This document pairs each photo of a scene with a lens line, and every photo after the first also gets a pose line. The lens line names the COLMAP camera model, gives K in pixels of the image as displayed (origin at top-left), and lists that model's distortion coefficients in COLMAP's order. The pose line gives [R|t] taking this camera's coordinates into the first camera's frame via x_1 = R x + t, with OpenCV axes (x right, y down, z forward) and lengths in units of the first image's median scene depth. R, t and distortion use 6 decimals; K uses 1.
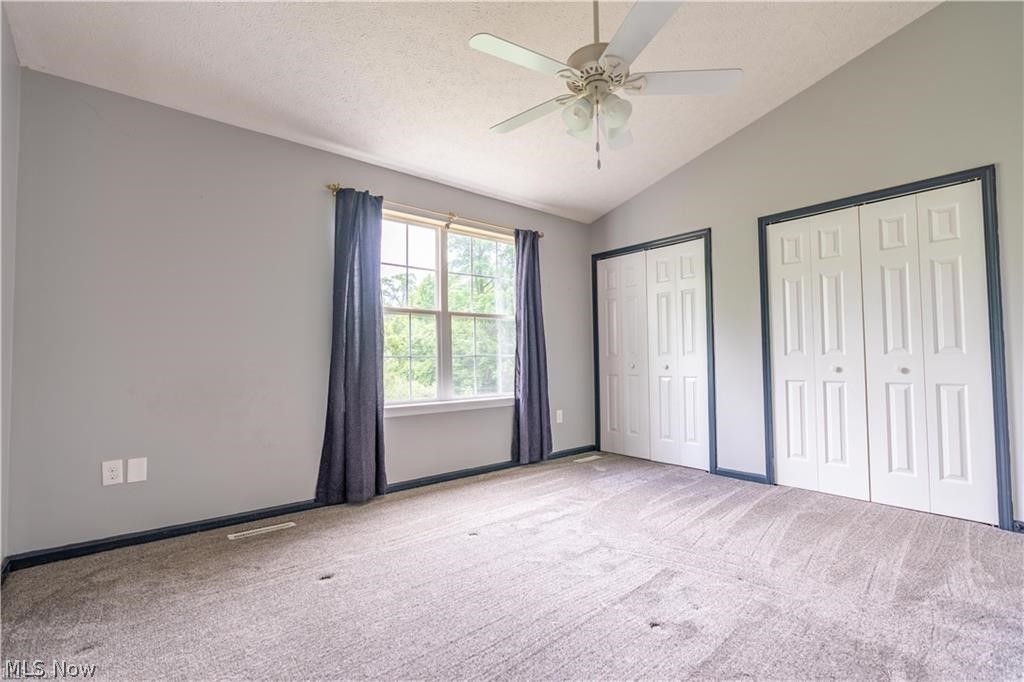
lens RADIAL K [[461.9, 0, 512.4], [0, 461.9, 340.6], [0, 0, 1]] dist [-0.017392, 0.005078]
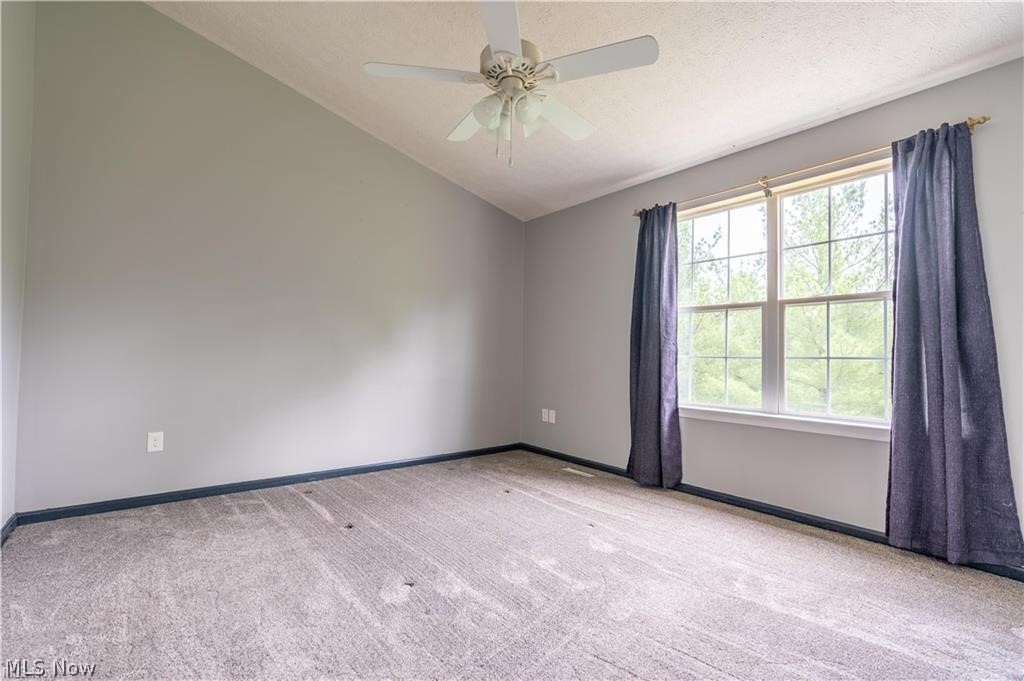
lens RADIAL K [[461.9, 0, 513.1], [0, 461.9, 342.0], [0, 0, 1]] dist [-0.017392, 0.005078]
pose [[-0.030668, -0.019793, -0.999334, 0.696107], [0.025377, 0.999466, -0.020575, 0.012950], [0.999207, -0.025991, -0.030149, 0.613084]]
